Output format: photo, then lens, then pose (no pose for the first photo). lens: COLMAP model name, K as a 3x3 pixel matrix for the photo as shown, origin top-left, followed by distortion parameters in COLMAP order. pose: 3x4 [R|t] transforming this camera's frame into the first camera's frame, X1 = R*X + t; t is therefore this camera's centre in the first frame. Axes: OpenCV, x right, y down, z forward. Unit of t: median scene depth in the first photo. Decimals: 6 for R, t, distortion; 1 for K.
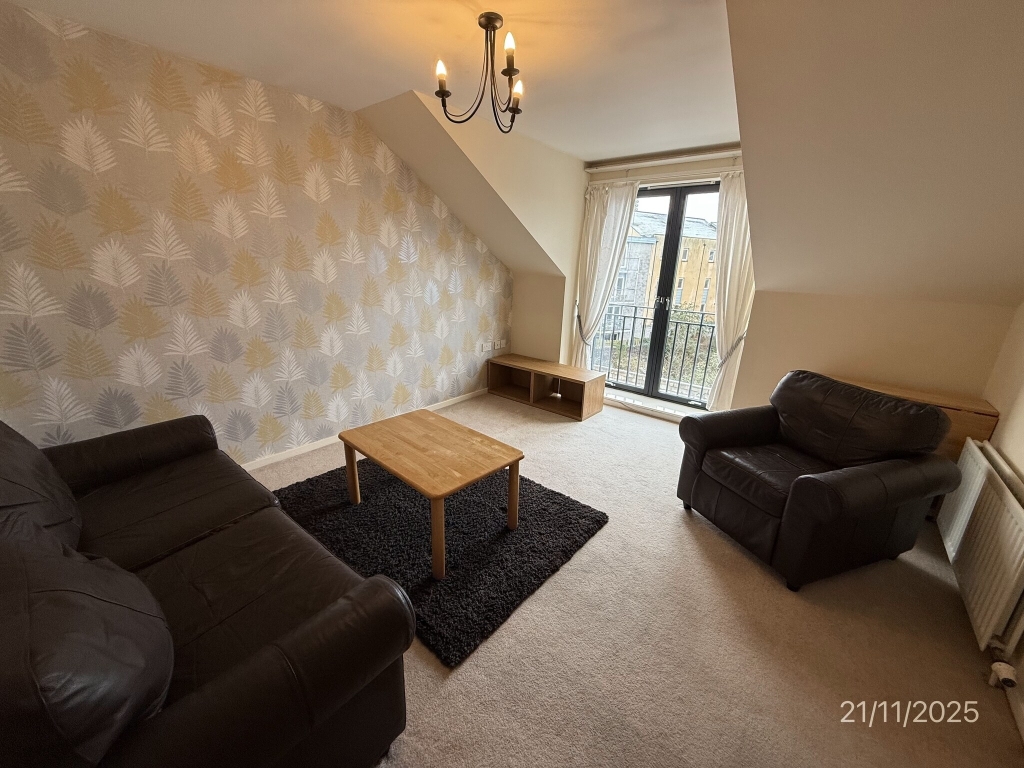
lens RADIAL K [[402.9, 0, 512.4], [0, 402.9, 382.4], [0, 0, 1]] dist [-0.000627, -0.001117]
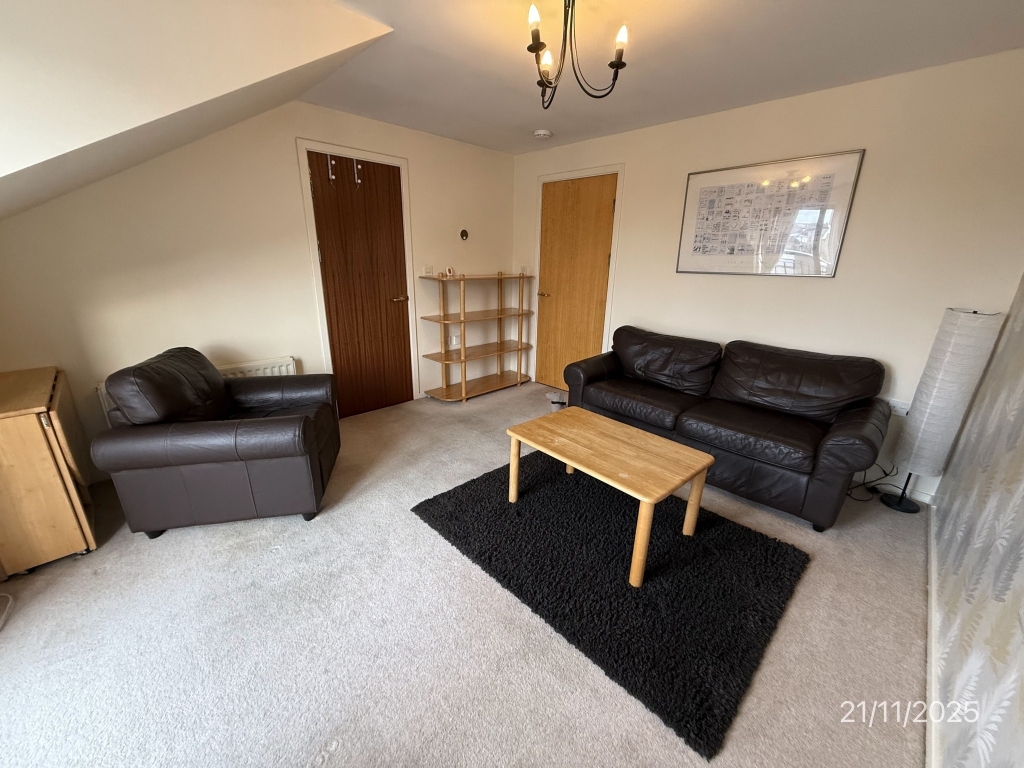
lens RADIAL K [[402.9, 0, 511.9], [0, 402.9, 384.7], [0, 0, 1]] dist [-0.000627, -0.001117]
pose [[-0.992656, -0.089090, 0.081834, -0.048595], [-0.027032, 0.822736, 0.567781, -0.444847], [-0.117911, 0.561399, -0.819102, 1.544441]]
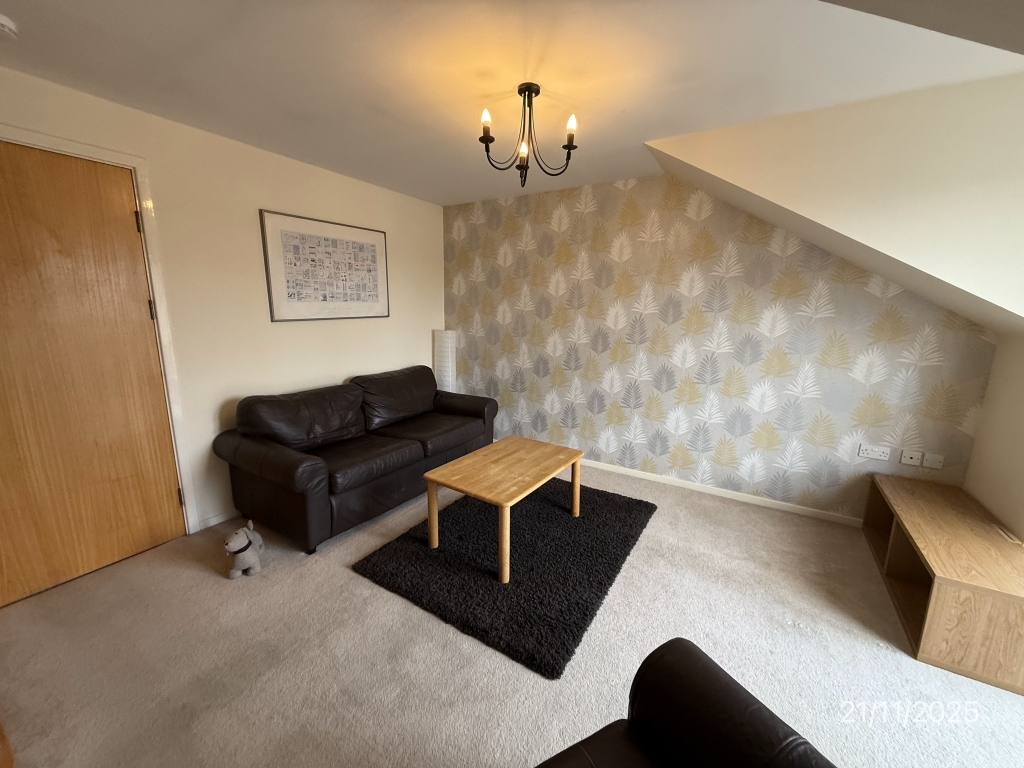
lens RADIAL K [[402.9, 0, 510.8], [0, 402.9, 381.7], [0, 0, 1]] dist [-0.000627, -0.001117]
pose [[0.132751, 0.150504, -0.979656, 0.771915], [-0.294559, 0.949737, 0.105992, -0.165182], [0.946368, 0.274496, 0.170411, 0.667514]]
